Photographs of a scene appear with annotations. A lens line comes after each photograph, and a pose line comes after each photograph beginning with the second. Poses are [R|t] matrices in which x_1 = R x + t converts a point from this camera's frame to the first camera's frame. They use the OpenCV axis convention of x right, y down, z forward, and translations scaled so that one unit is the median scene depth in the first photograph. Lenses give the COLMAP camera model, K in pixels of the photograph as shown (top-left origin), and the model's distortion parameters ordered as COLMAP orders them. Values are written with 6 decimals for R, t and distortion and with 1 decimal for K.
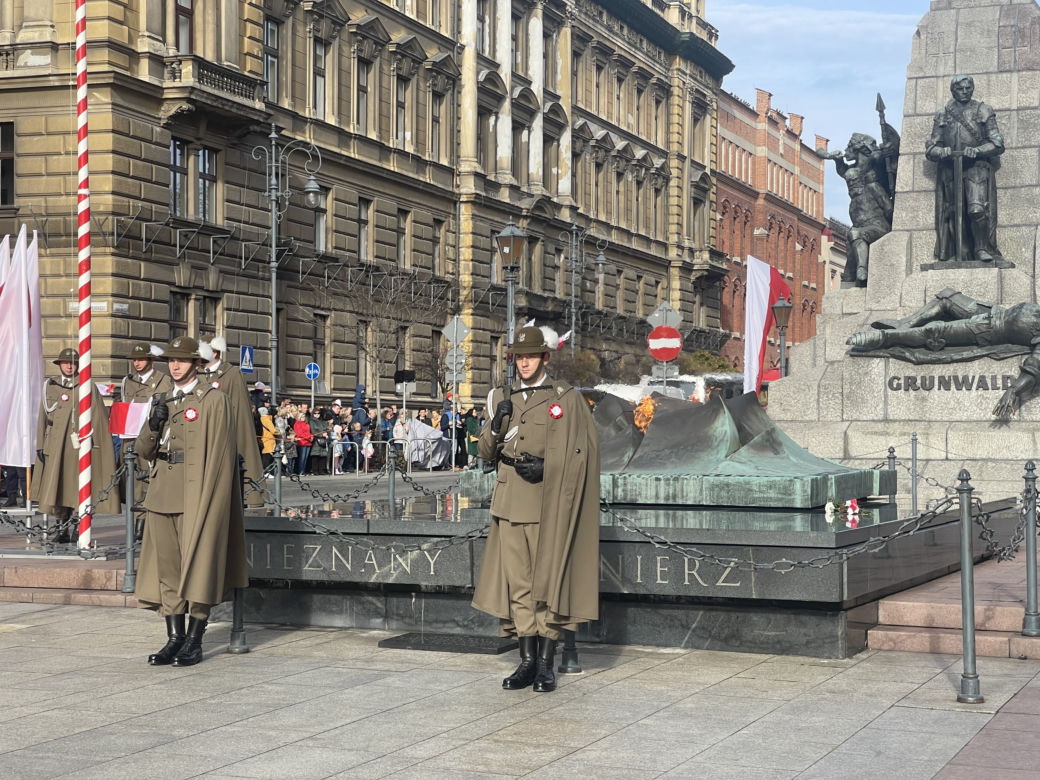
lens RADIAL K [[1895.6, 0, 520.0], [0, 1895.6, 390.0], [0, 0, 1]] dist [0.273876, -0.368673]
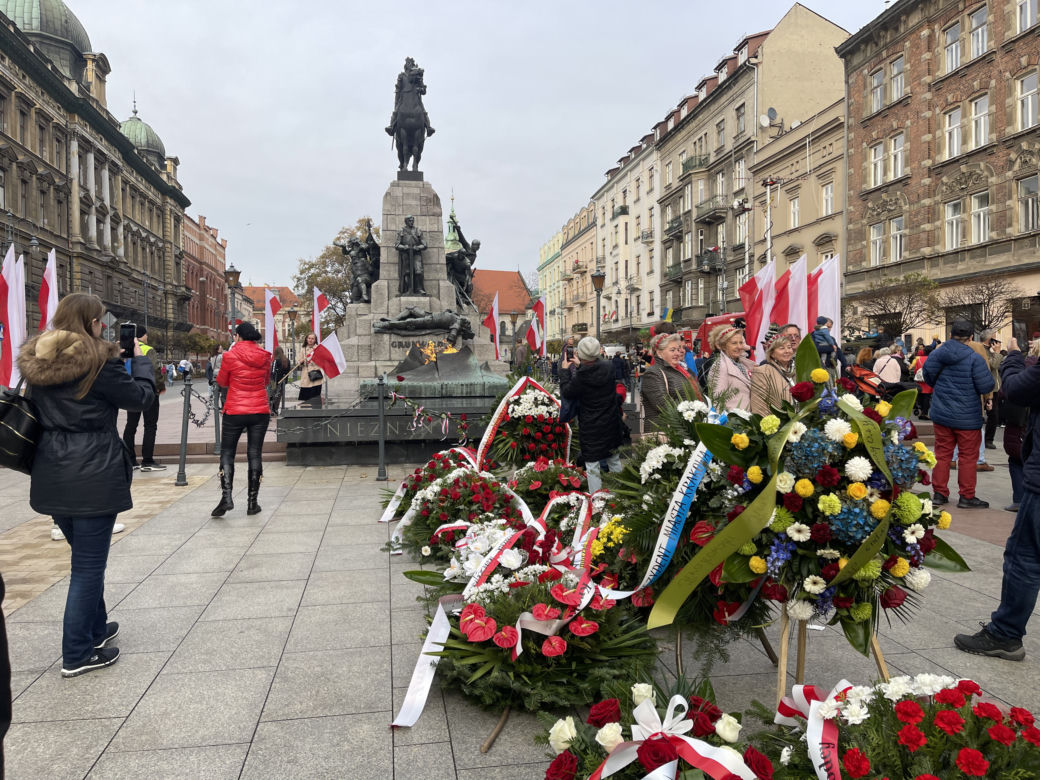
lens RADIAL K [[765.3, 0, 520.0], [0, 765.3, 390.0], [0, 0, 1]] dist [0.115513, -0.142796]
pose [[0.851201, -0.034075, 0.523732, -0.065896], [0.007550, 0.998582, 0.052699, 0.001468], [-0.524785, -0.040904, 0.850251, 0.044324]]
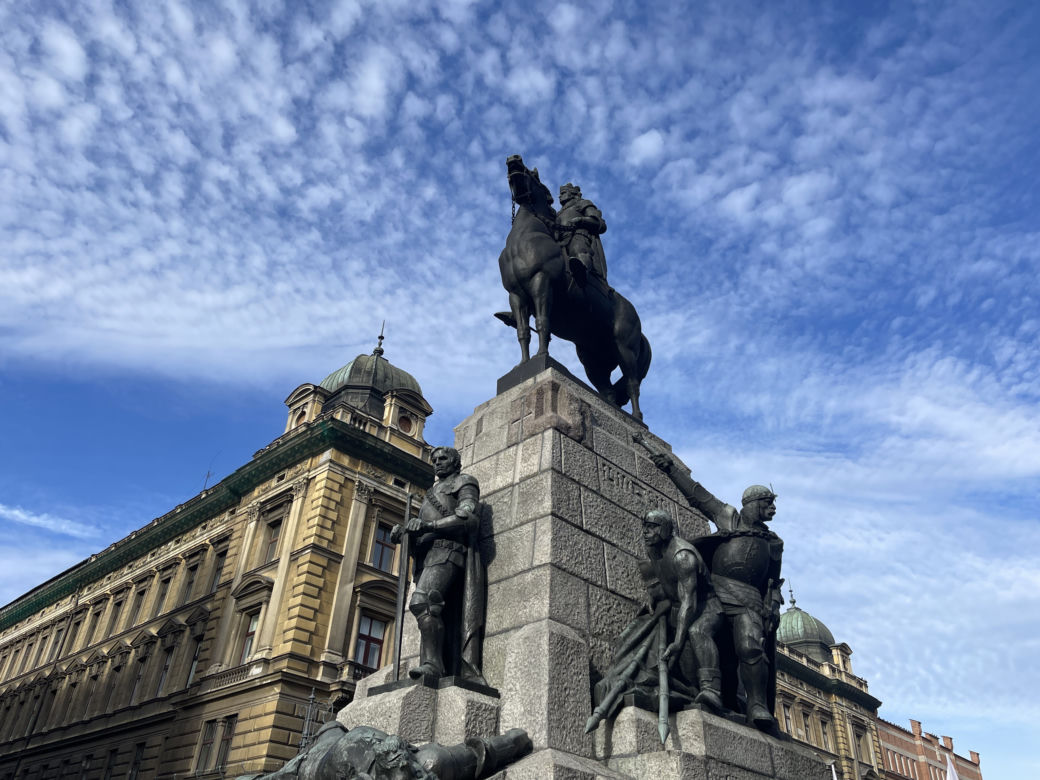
lens RADIAL K [[765.3, 0, 520.0], [0, 765.3, 390.0], [0, 0, 1]] dist [0.115513, -0.142796]
pose [[0.923019, -0.195191, -0.331568, 0.150522], [-0.026359, 0.827659, -0.560613, -0.001426], [0.383851, 0.526196, 0.758799, 0.307418]]
